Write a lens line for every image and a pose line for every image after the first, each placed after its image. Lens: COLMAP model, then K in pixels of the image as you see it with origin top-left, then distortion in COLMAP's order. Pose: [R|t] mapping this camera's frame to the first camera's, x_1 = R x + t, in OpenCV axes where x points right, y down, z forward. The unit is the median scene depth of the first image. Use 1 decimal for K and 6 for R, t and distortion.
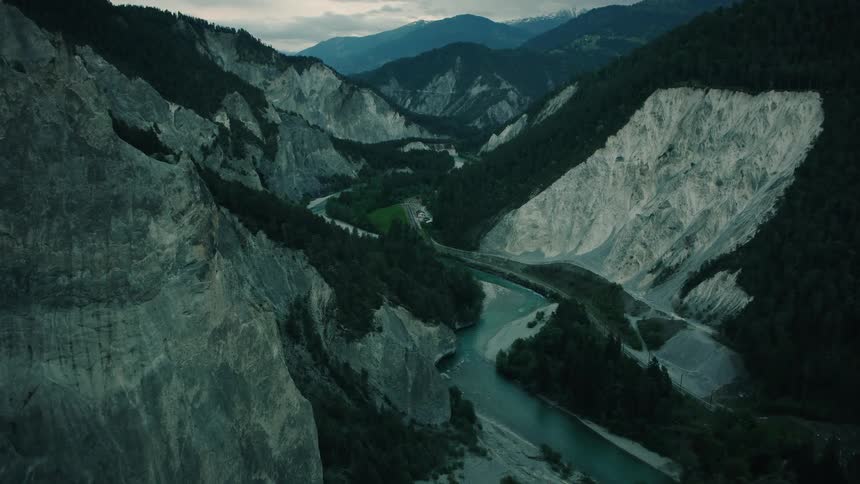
lens RADIAL K [[638.9, 0, 430.0], [0, 638.9, 242.0], [0, 0, 1]] dist [-0.037155, -0.001129]
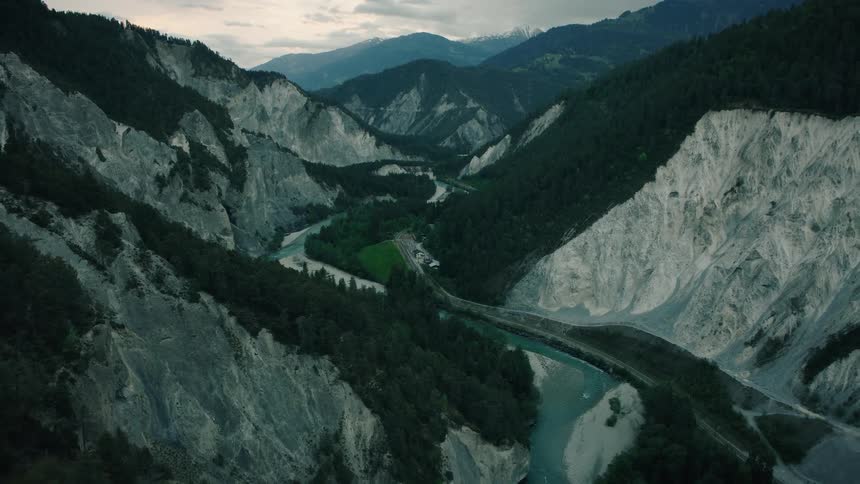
lens RADIAL K [[638.9, 0, 430.0], [0, 638.9, 242.0], [0, 0, 1]] dist [-0.037155, -0.001129]
pose [[0.997343, -0.008300, 0.072380, -0.078439], [0.010212, 0.999608, -0.026076, -0.047730], [-0.072135, 0.026746, 0.997036, 0.186595]]
